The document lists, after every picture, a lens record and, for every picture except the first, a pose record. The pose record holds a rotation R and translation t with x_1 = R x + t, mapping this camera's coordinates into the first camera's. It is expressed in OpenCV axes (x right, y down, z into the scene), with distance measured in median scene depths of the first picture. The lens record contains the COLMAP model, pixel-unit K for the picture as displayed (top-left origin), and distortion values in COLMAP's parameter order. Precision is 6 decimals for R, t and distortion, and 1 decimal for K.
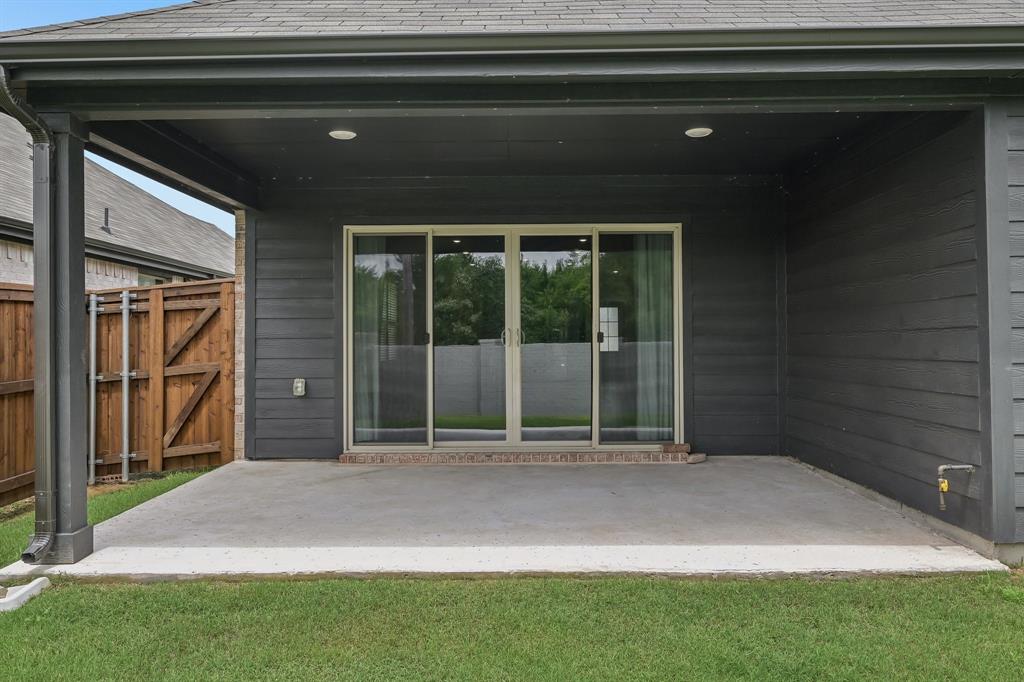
lens RADIAL K [[754.9, 0, 512.0], [0, 754.9, 341.0], [0, 0, 1]] dist [0.005044, 0.003122]
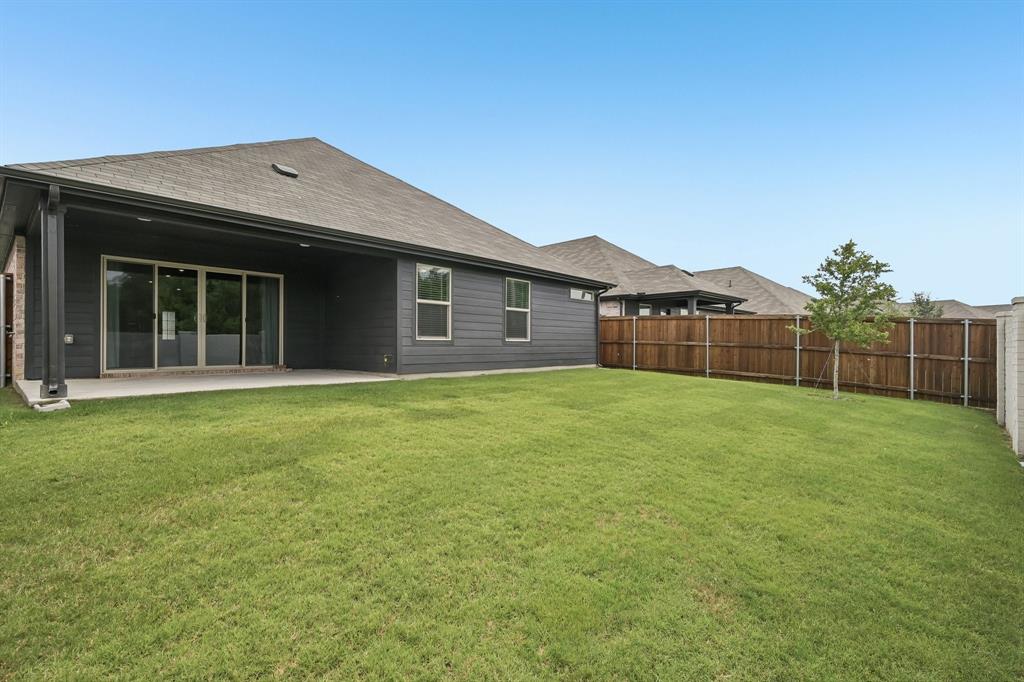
lens RADIAL K [[468.0, 0, 512.0], [0, 468.0, 341.0], [0, 0, 1]] dist [-0.003640, -0.000482]
pose [[0.659008, 0.015141, 0.751984, -0.422698], [-0.009313, 0.999885, -0.011971, 0.069283], [-0.752079, 0.000886, 0.659073, -0.551837]]
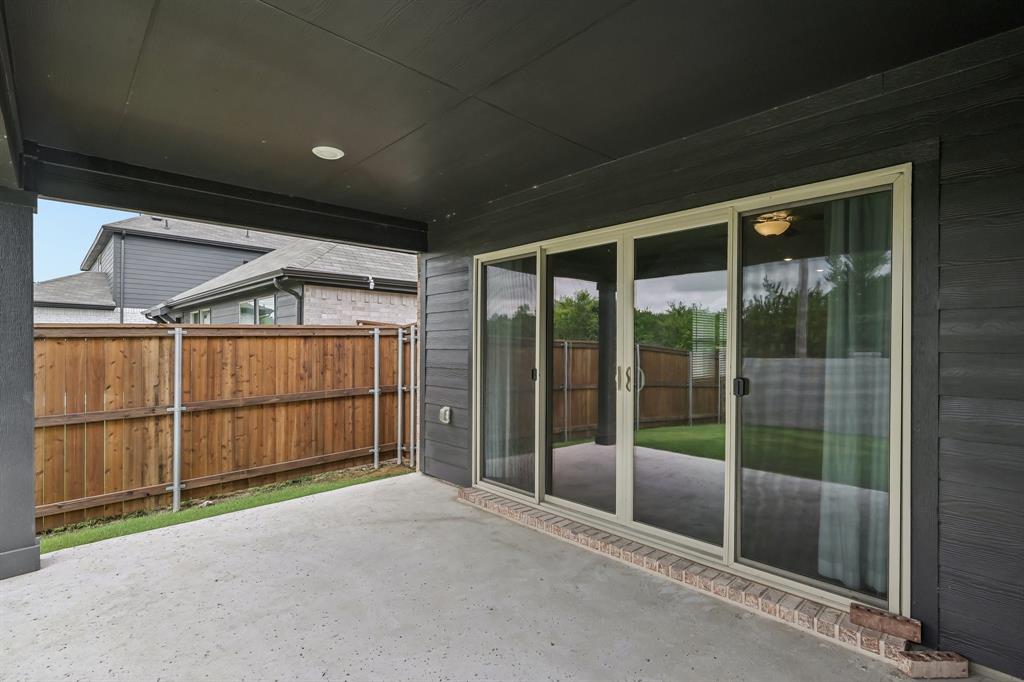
lens RADIAL K [[487.5, 0, 517.3], [0, 487.5, 345.7], [0, 0, 1]] dist [-0.000977, 0.000066]
pose [[0.690173, 0.005558, -0.723624, 0.277301], [-0.002933, 0.999984, 0.004884, -0.038696], [0.723639, -0.001248, 0.690178, 0.599127]]
